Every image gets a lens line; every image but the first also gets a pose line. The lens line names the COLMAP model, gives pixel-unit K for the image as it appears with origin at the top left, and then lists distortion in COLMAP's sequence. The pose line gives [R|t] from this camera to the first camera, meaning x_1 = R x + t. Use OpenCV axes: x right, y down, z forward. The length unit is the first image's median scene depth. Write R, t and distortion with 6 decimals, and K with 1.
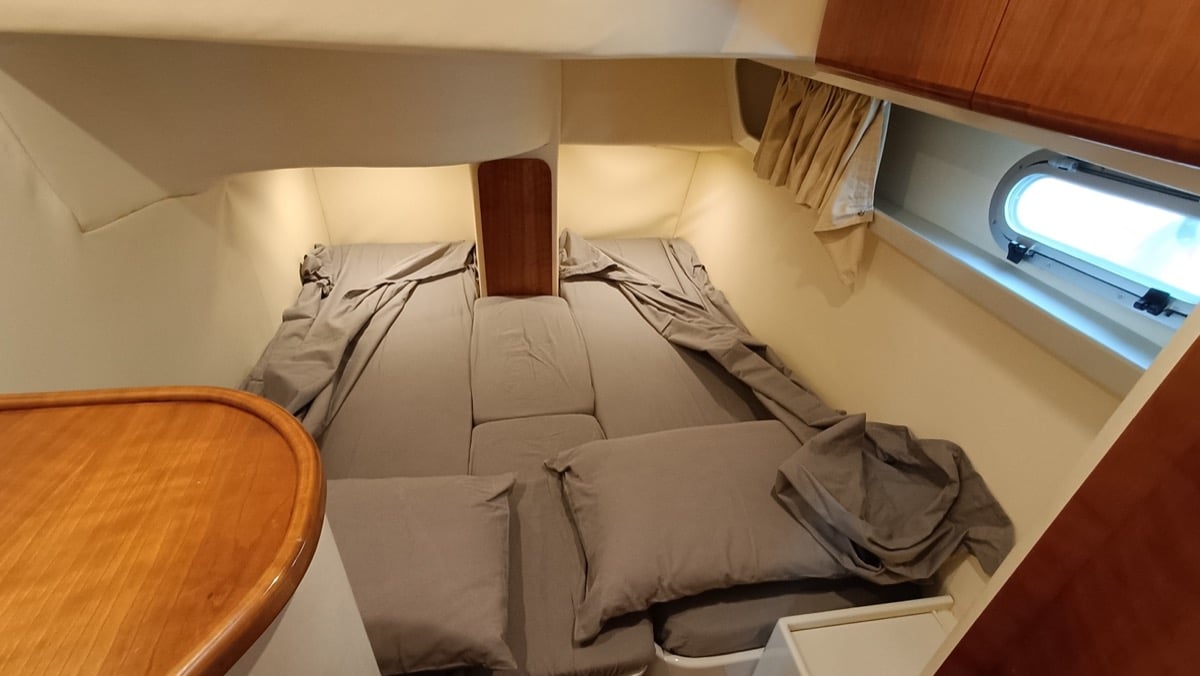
lens RADIAL K [[535.8, 0, 595.3], [0, 535.8, 331.9], [0, 0, 1]] dist [0.002111, 0.000732]
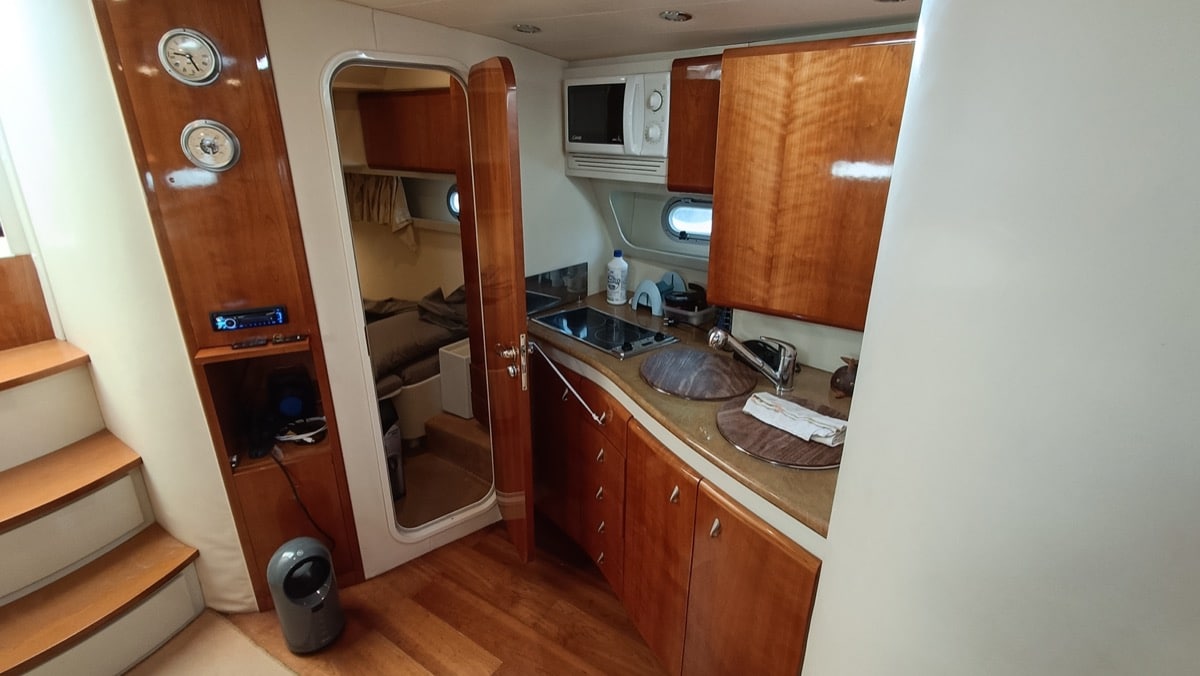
lens RADIAL K [[535.8, 0, 593.7], [0, 535.8, 333.6], [0, 0, 1]] dist [0.002111, 0.000732]
pose [[0.683103, -0.285338, 0.672274, -0.712360], [0.414965, 0.909133, -0.035780, 0.681653], [-0.600977, 0.303412, 0.739437, -1.160651]]
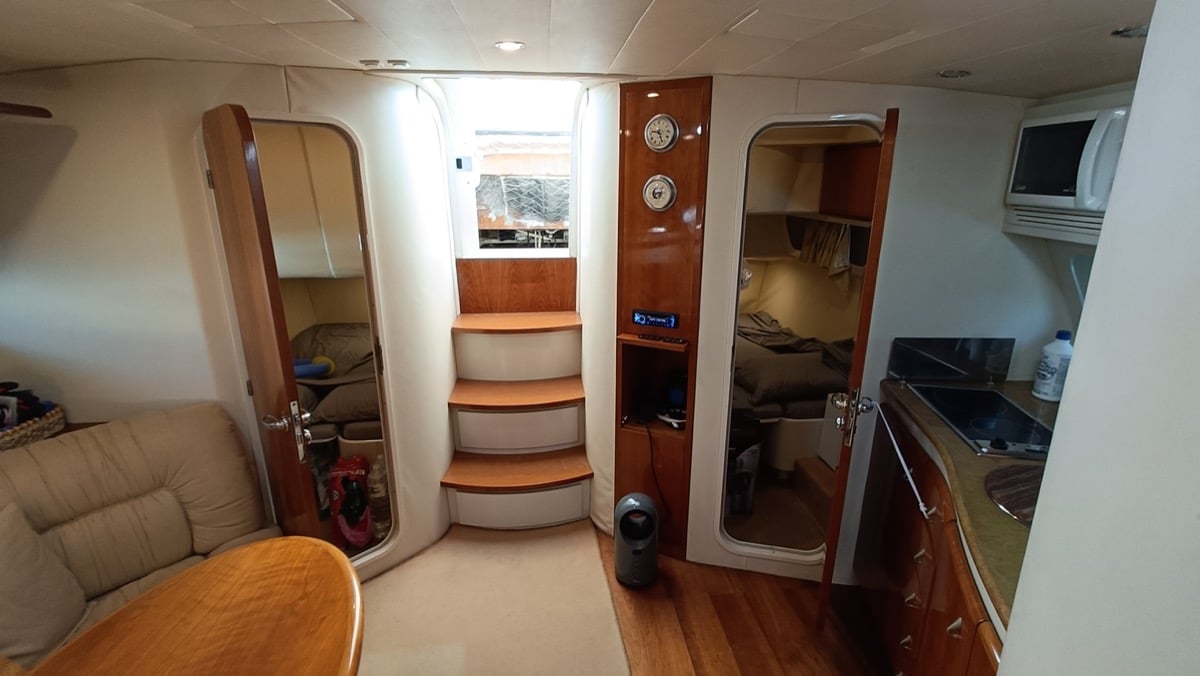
lens RADIAL K [[535.8, 0, 596.3], [0, 535.8, 335.6], [0, 0, 1]] dist [0.002111, 0.000732]
pose [[0.997201, -0.016586, -0.072906, -0.481269], [-0.005593, 0.955807, -0.293942, 0.809743], [0.074560, 0.293527, 0.953039, -1.350082]]
